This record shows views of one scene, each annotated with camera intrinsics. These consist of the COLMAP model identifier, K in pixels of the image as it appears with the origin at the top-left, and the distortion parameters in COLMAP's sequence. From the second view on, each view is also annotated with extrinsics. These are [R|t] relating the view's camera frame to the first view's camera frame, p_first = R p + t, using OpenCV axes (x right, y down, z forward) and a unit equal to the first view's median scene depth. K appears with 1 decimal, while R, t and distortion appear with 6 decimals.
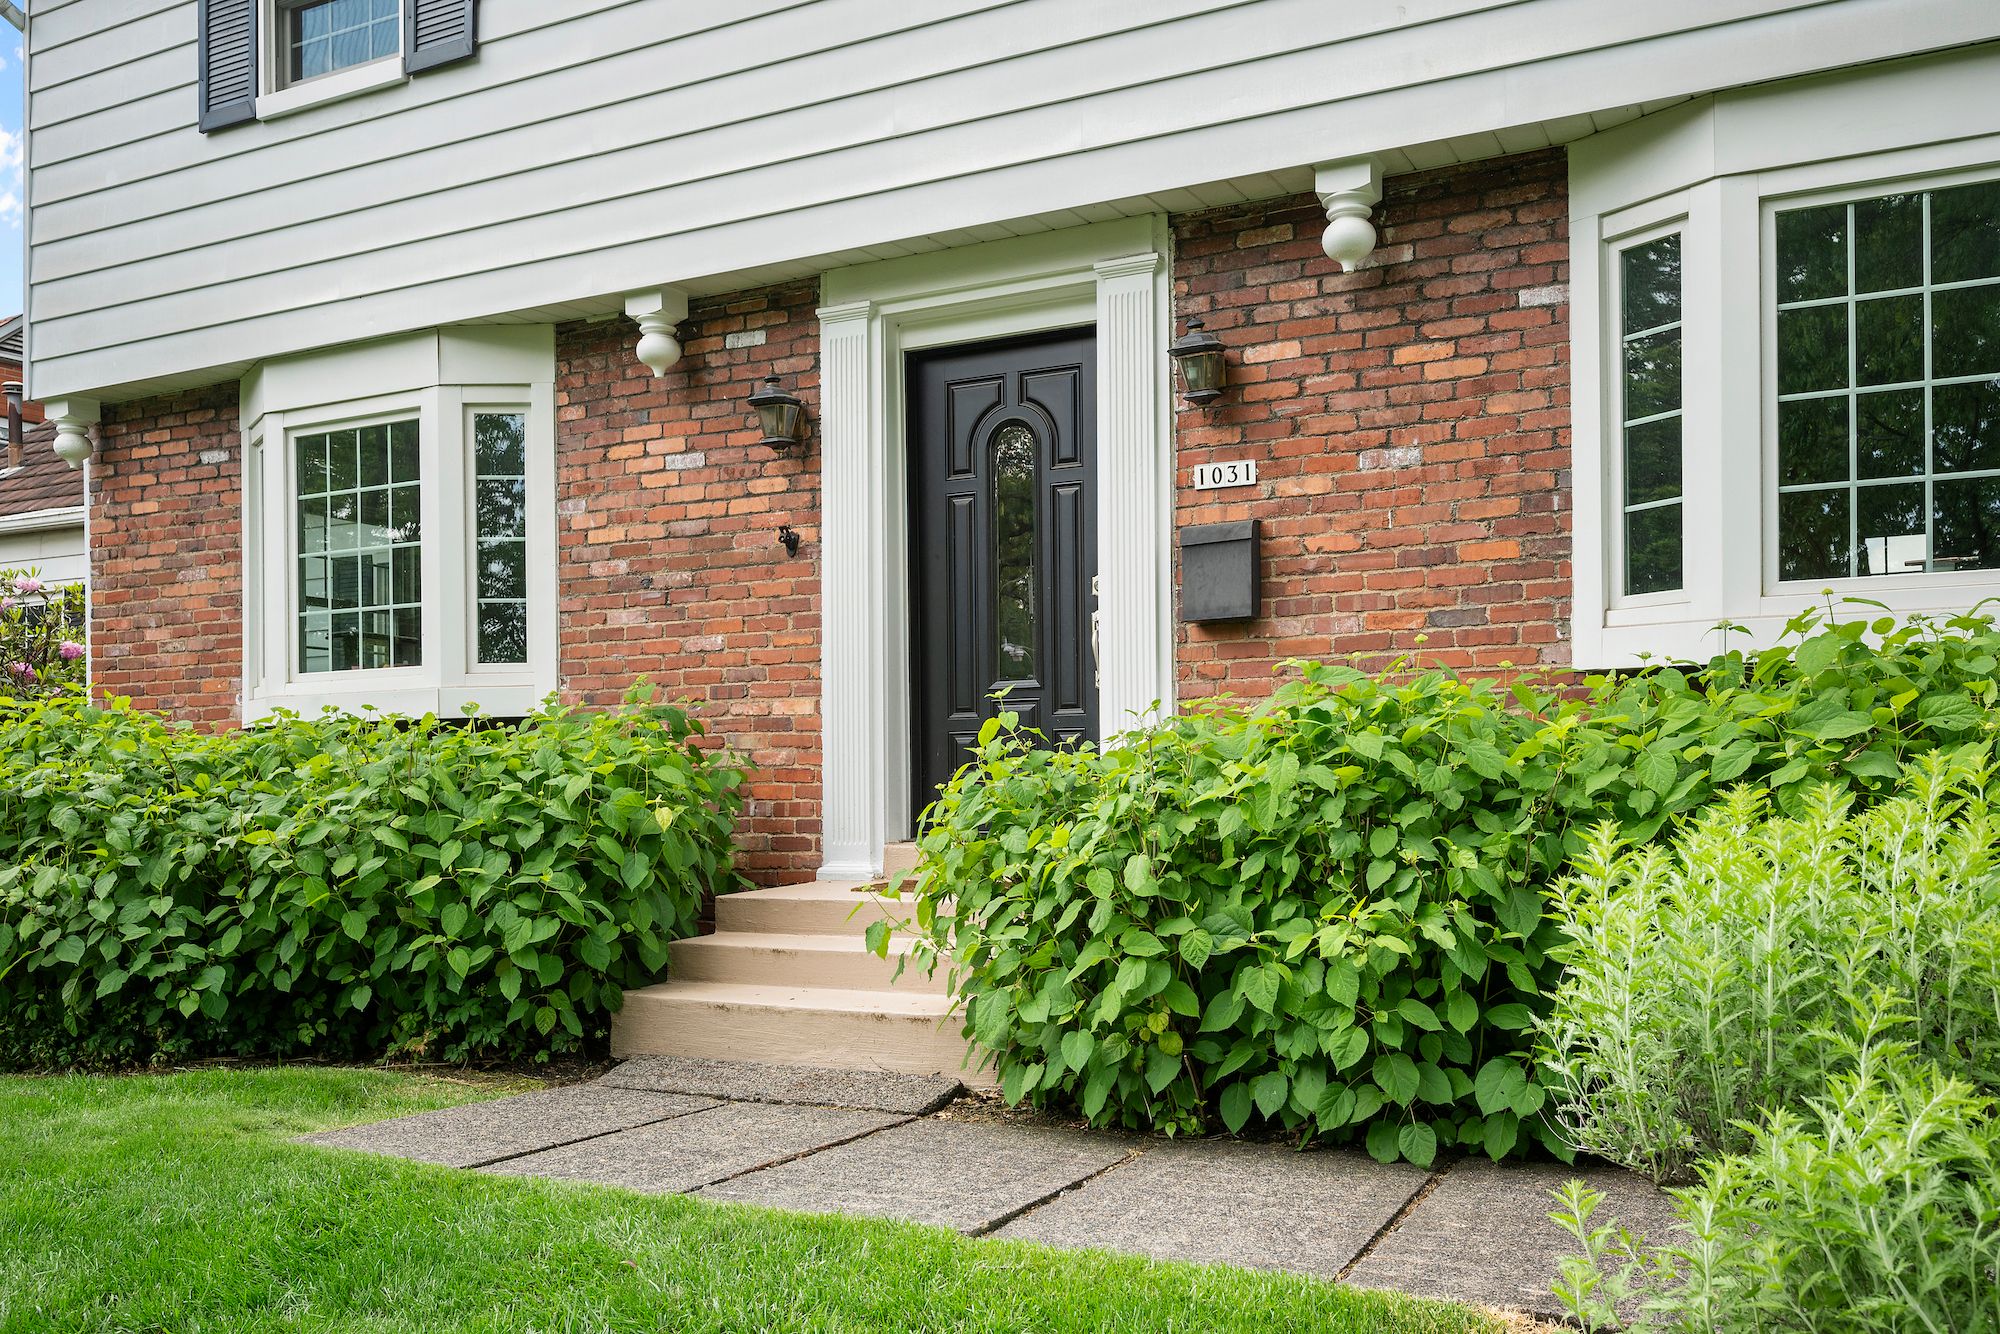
lens RADIAL K [[1680.9, 0, 1033.0], [0, 1680.9, 789.0], [0, 0, 1]] dist [-0.005952, -0.006350]
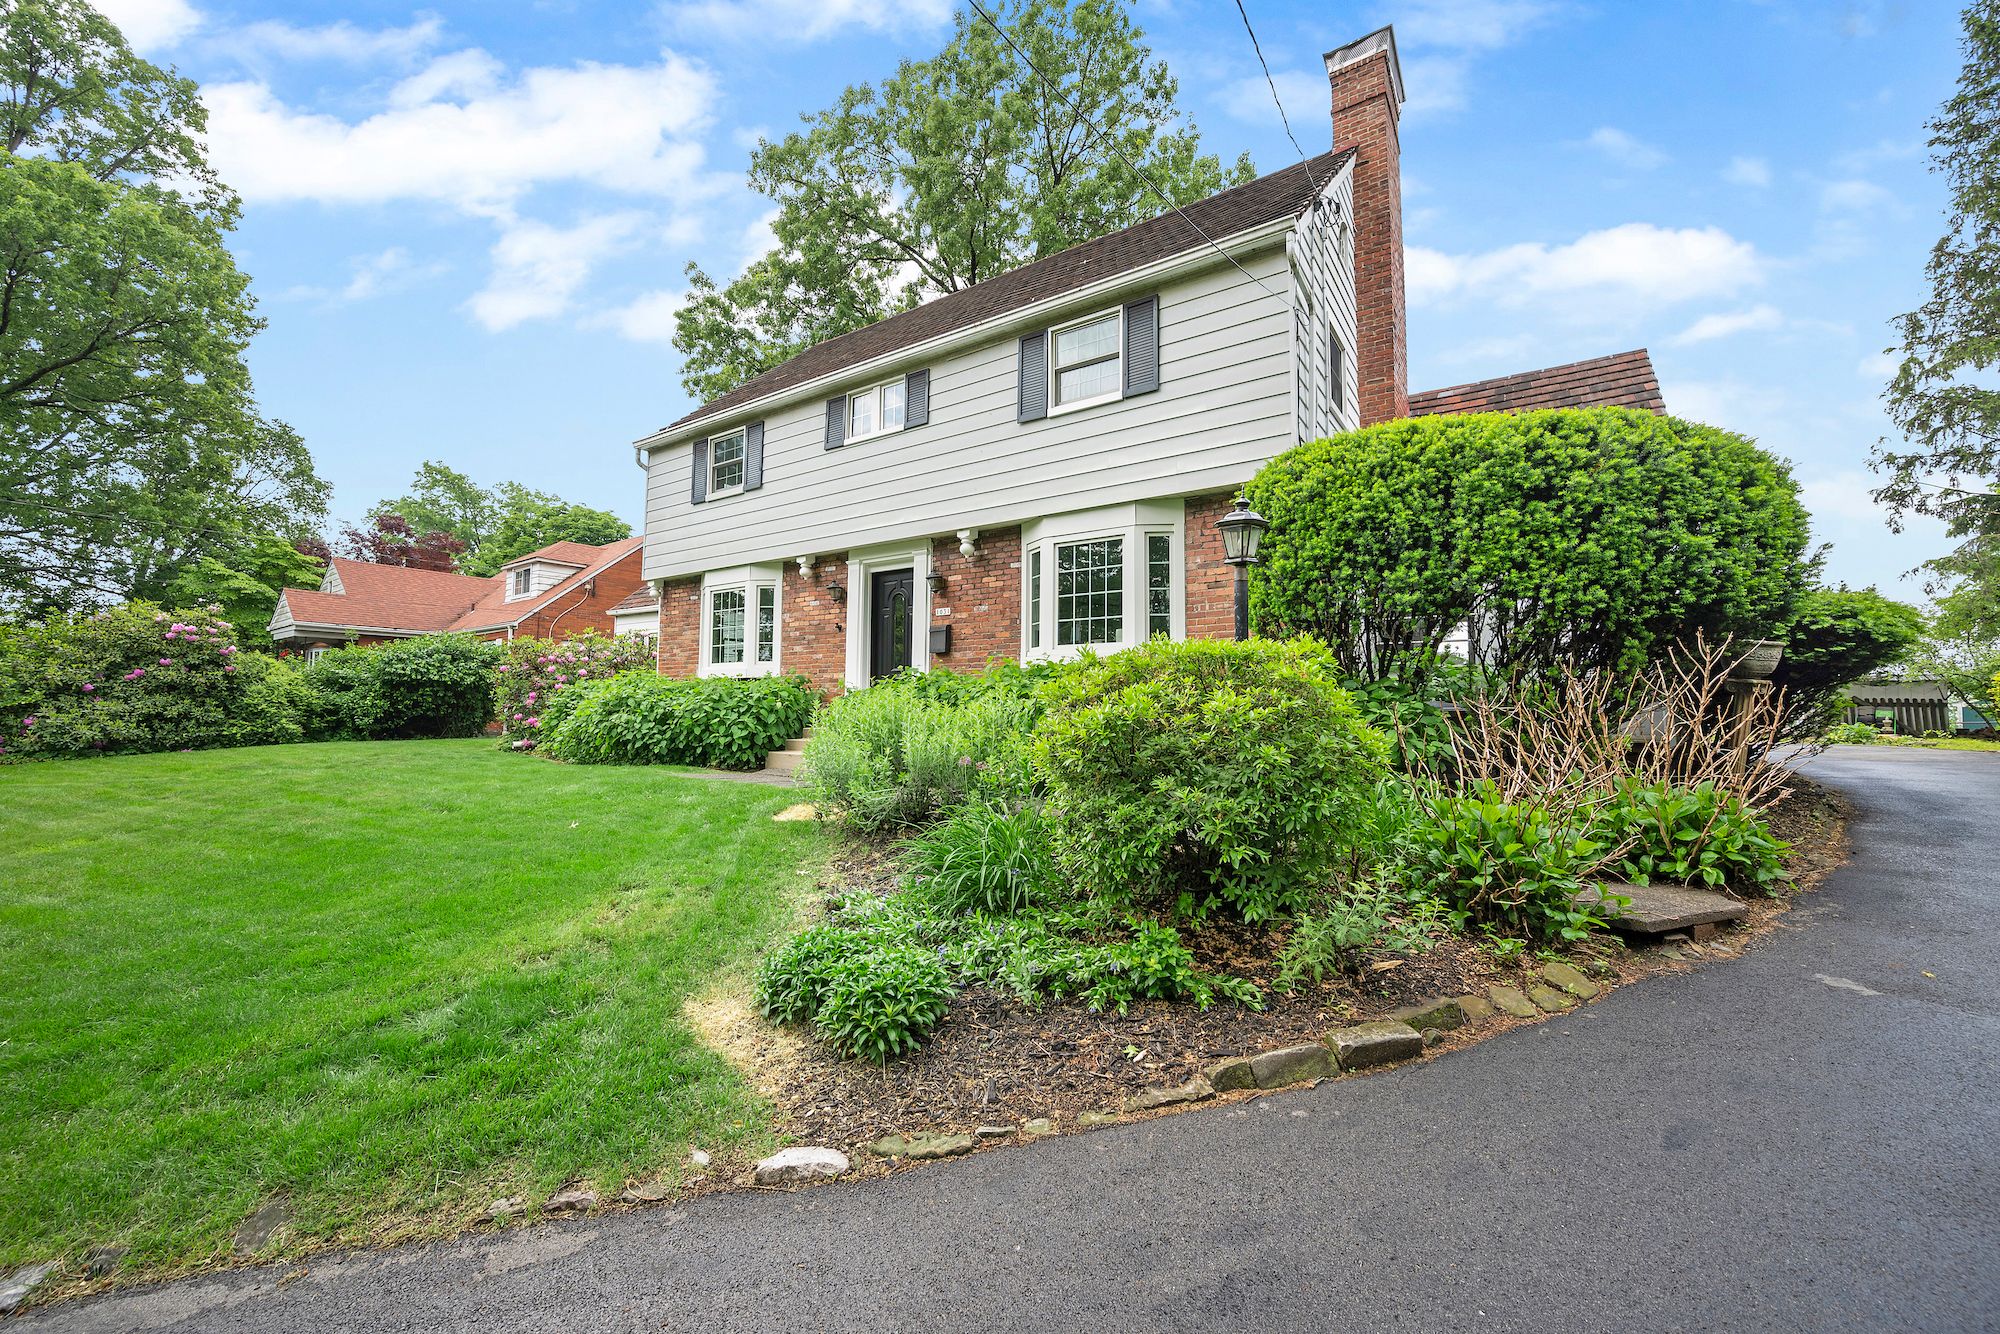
lens RADIAL K [[775.8, 0, 1000.8], [0, 775.8, 662.7], [0, 0, 1]] dist [-0.000294, 0.000007]
pose [[0.989502, 0.010906, -0.144107, 0.466782], [-0.020682, 0.997571, -0.066513, 0.025775], [0.143032, 0.068796, 0.987324, -0.579958]]
